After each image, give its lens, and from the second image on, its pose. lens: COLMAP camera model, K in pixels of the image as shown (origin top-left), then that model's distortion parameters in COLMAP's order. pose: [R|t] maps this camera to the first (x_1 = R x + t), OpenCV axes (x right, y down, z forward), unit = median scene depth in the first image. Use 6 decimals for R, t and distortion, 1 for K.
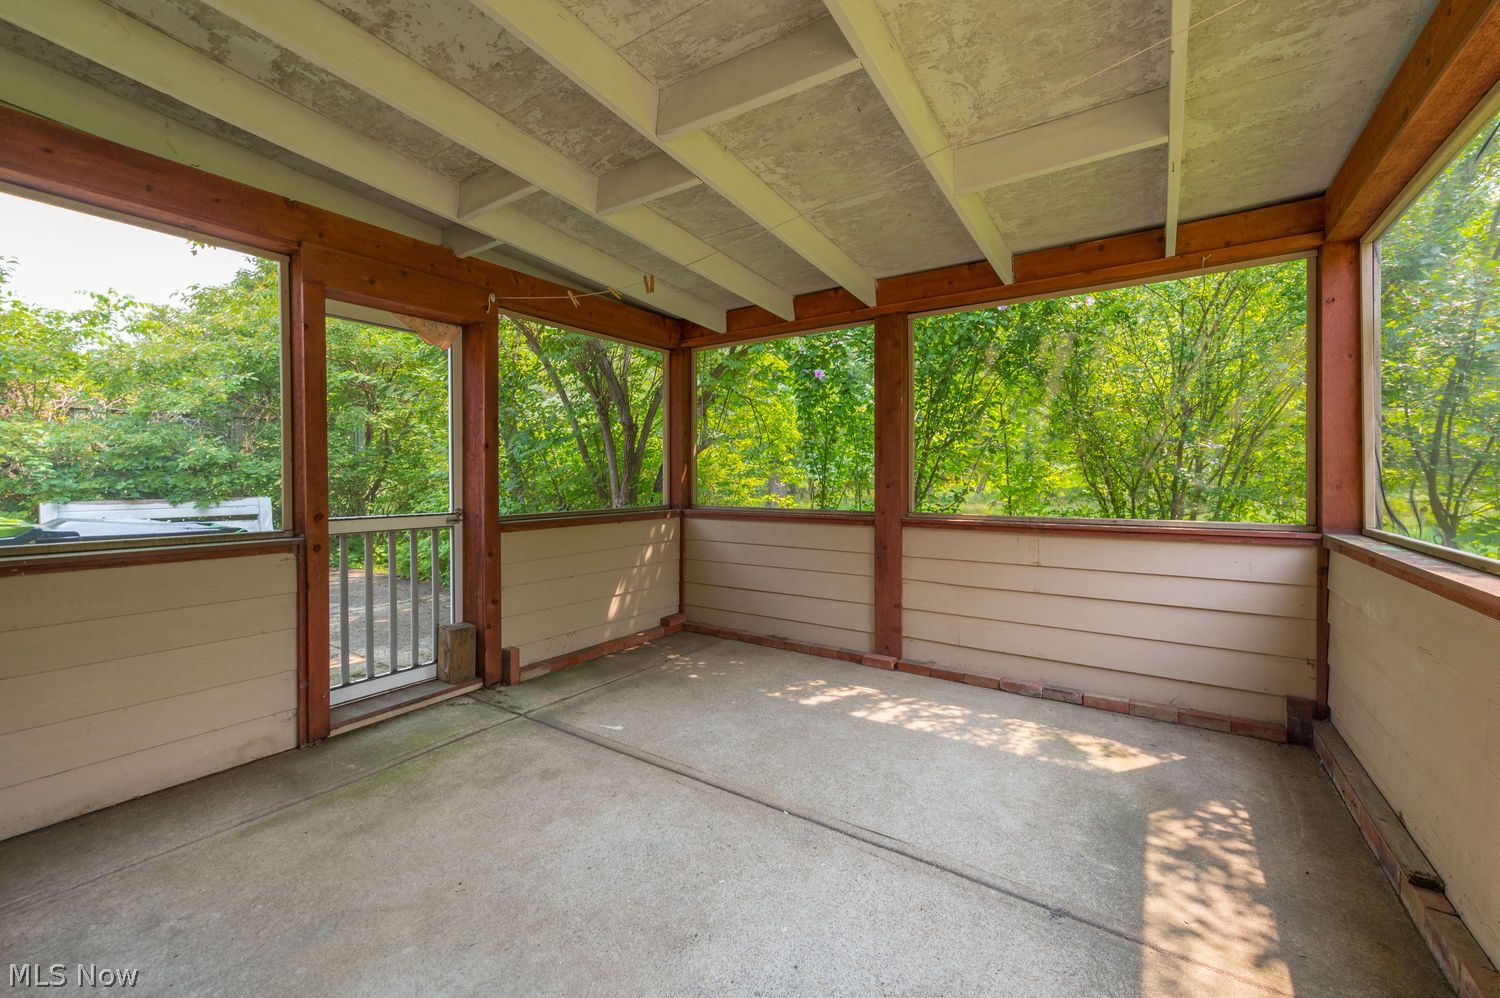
lens RADIAL K [[589.2, 0, 767.5], [0, 589.2, 498.7], [0, 0, 1]] dist [0.010875, -0.000267]
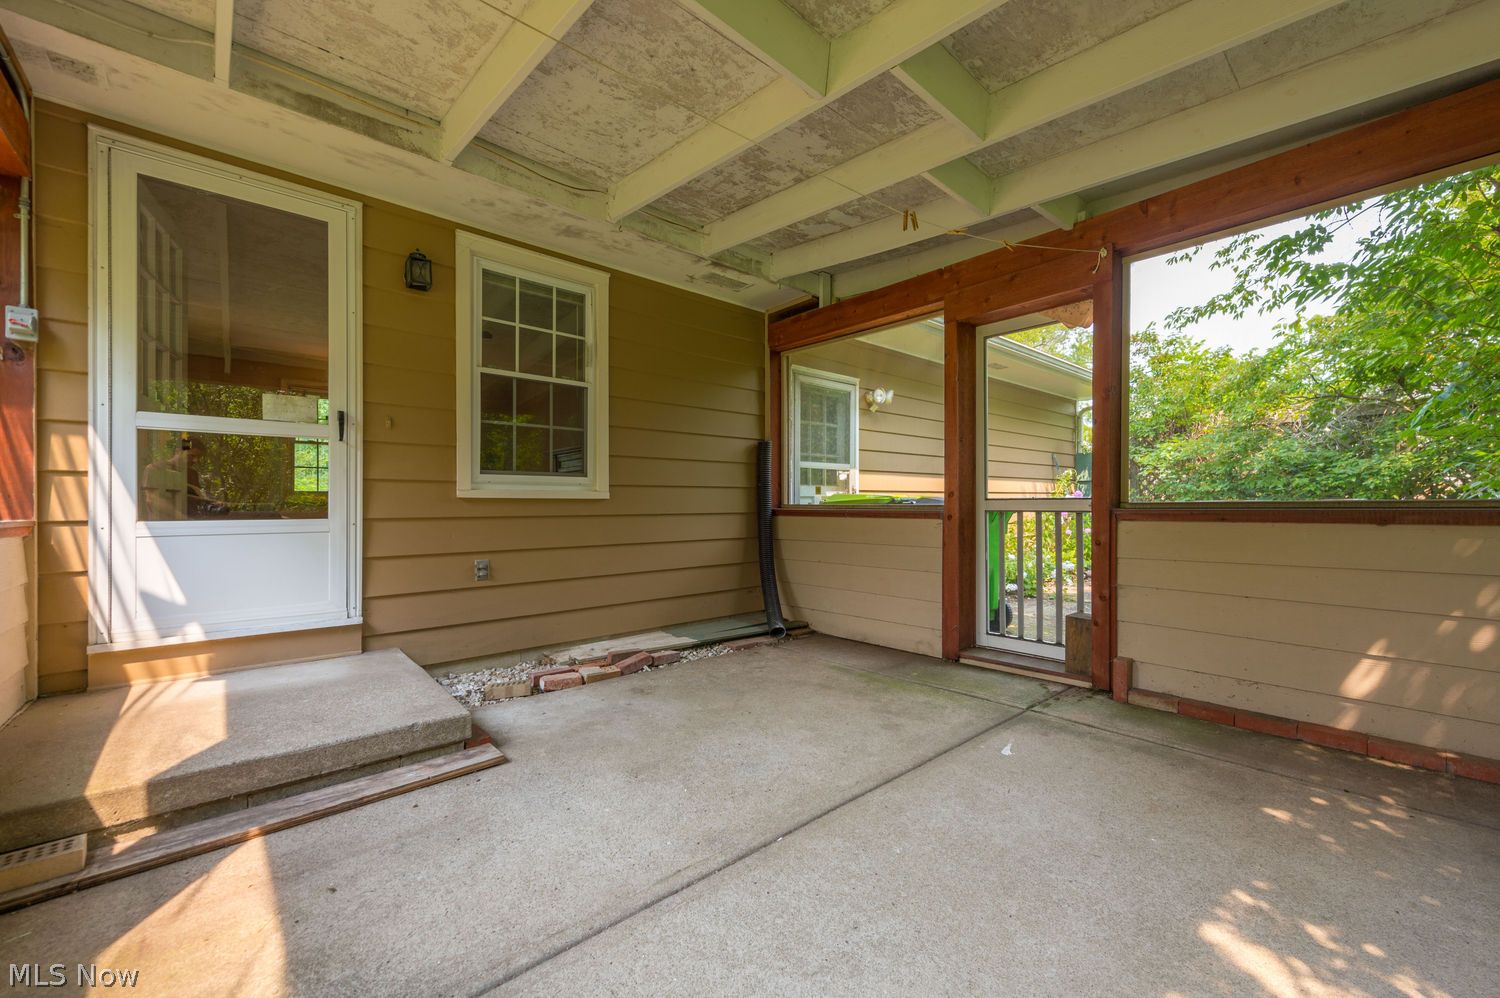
lens RADIAL K [[603.9, 0, 793.4], [0, 603.9, 501.6], [0, 0, 1]] dist [0.011291, -0.000079]
pose [[-0.215534, 0.001029, -0.976496, 0.656427], [-0.026906, 0.999614, 0.006992, 0.045544], [0.976126, 0.027780, -0.215423, 0.921670]]
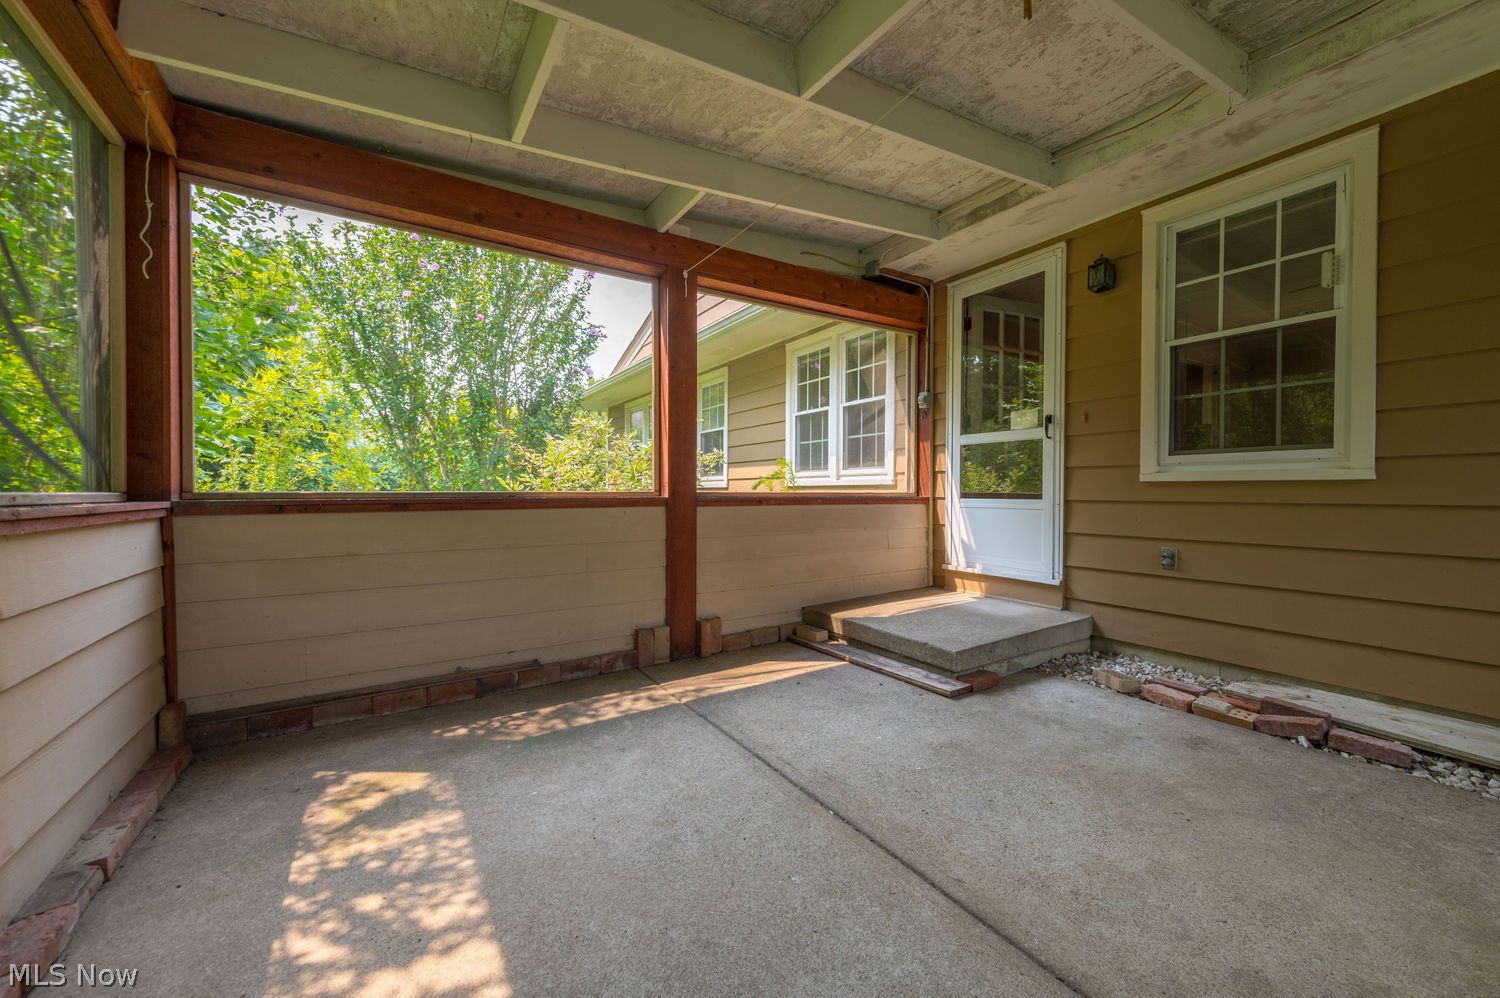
lens RADIAL K [[600.1, 0, 747.2], [0, 600.1, 481.7], [0, 0, 1]] dist [0.010832, -0.000068]
pose [[-0.904384, 0.012052, 0.426548, -0.182986], [0.019836, 0.999708, 0.013812, 0.032181], [-0.426257, 0.020952, -0.904359, 1.419093]]
